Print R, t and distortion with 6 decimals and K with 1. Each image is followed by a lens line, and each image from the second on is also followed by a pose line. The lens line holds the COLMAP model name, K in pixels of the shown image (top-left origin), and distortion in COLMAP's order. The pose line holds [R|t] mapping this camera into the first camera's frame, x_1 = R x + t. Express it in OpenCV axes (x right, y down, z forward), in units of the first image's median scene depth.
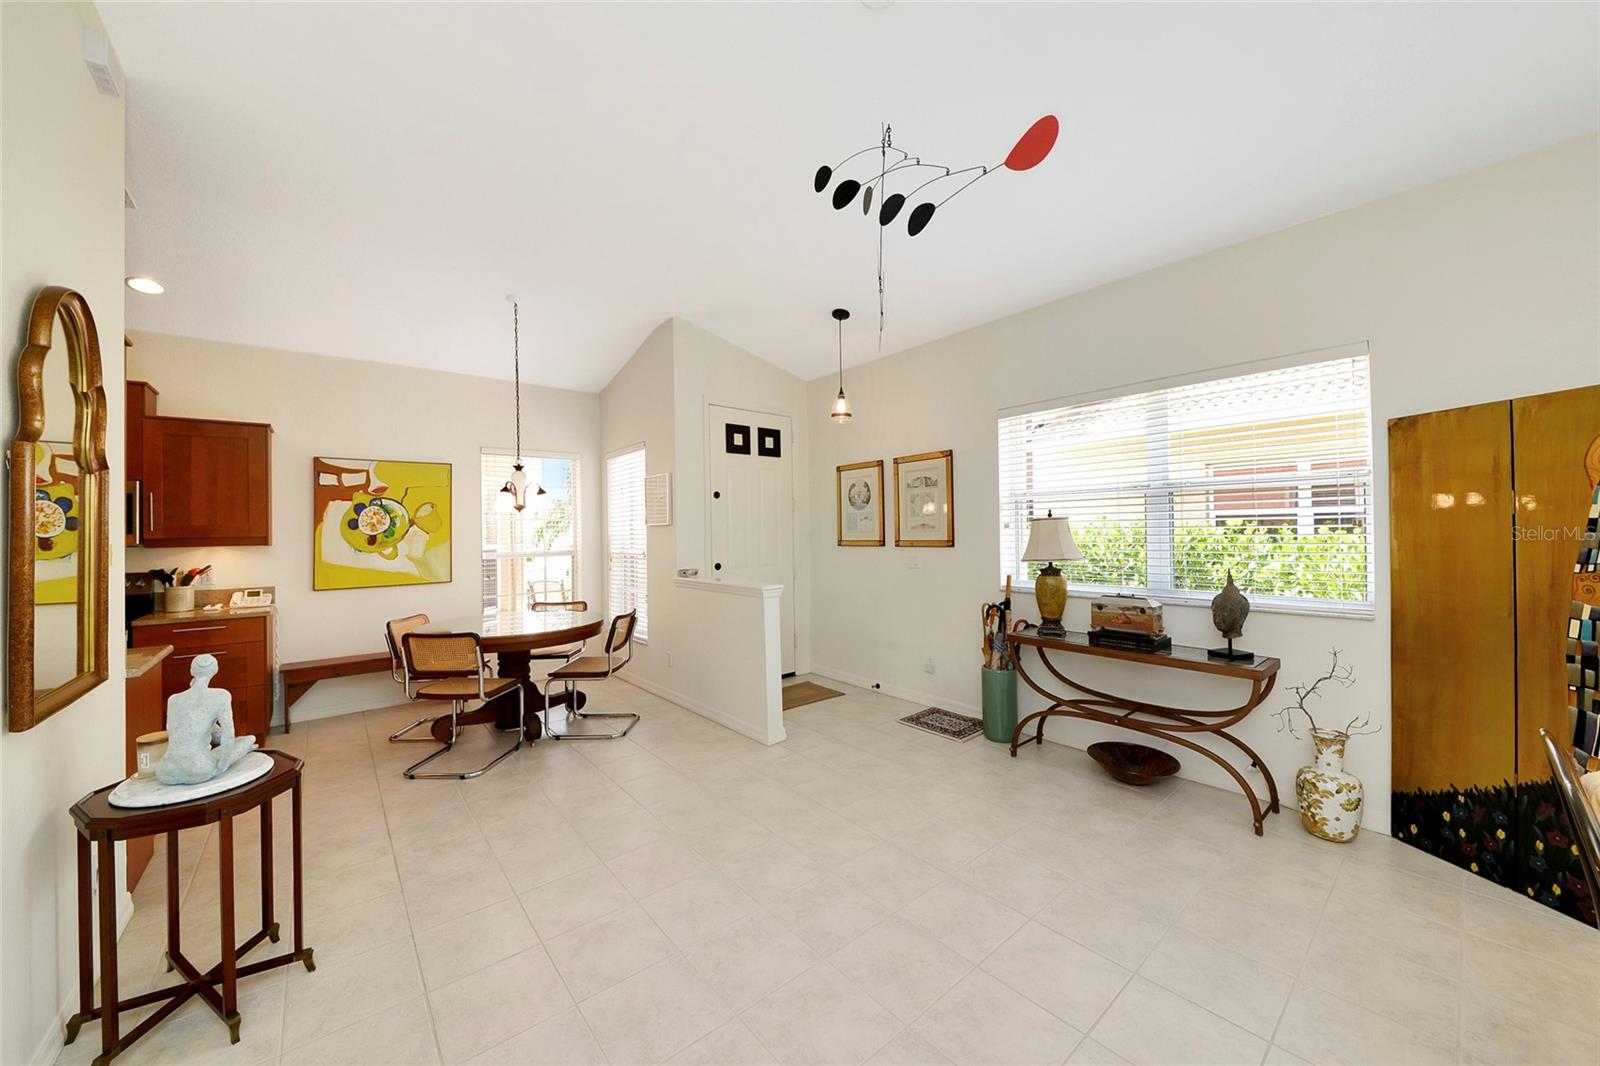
lens RADIAL K [[581.1, 0, 794.4], [0, 581.1, 526.0], [0, 0, 1]] dist [-0.001126, -0.000362]
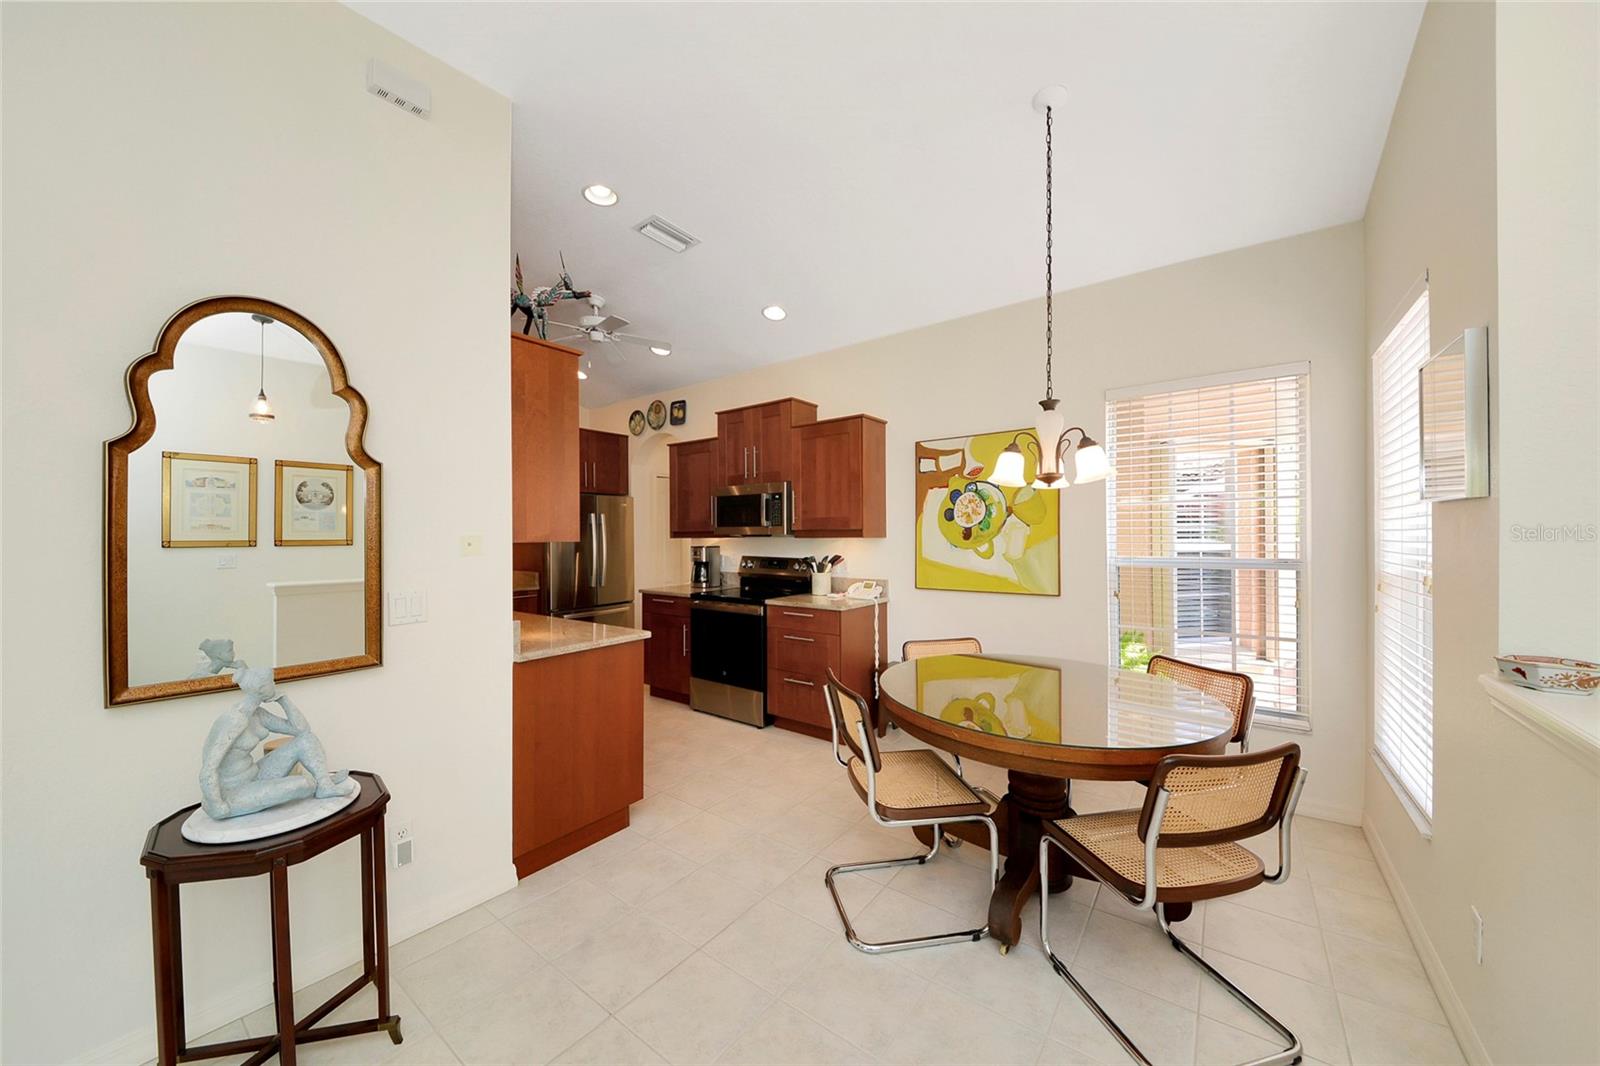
lens RADIAL K [[547.8, 0, 794.4], [0, 547.8, 531.9], [0, 0, 1]] dist [0.000140, -0.000069]
pose [[0.226606, 0.013156, -0.973898, -0.031082], [0.012938, 0.999780, 0.016516, 0.006328], [0.973901, -0.016343, 0.226386, 0.646140]]
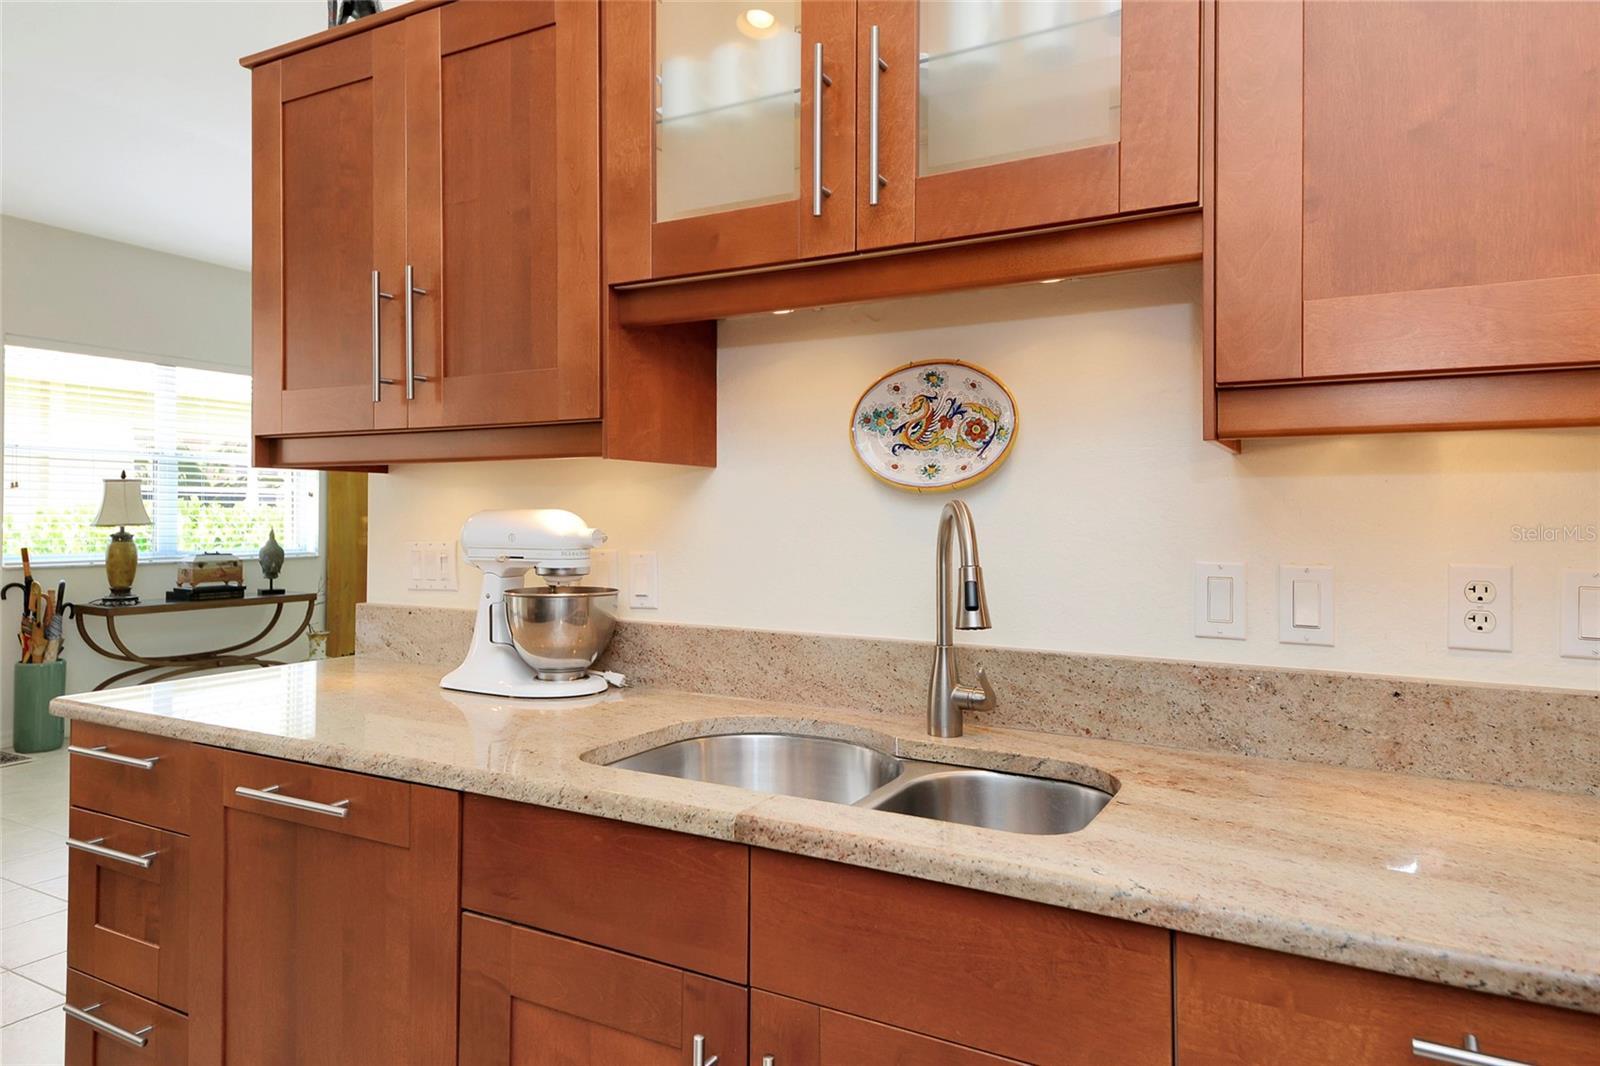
lens RADIAL K [[1003.5, 0, 795.2], [0, 1003.5, 495.0], [0, 0, 1]] dist [0.049012, -0.002081]
pose [[-0.356985, 0.033438, 0.933511, -1.213089], [-0.004860, 0.999279, -0.037652, 0.055361], [-0.934098, -0.017978, -0.356565, 0.475933]]
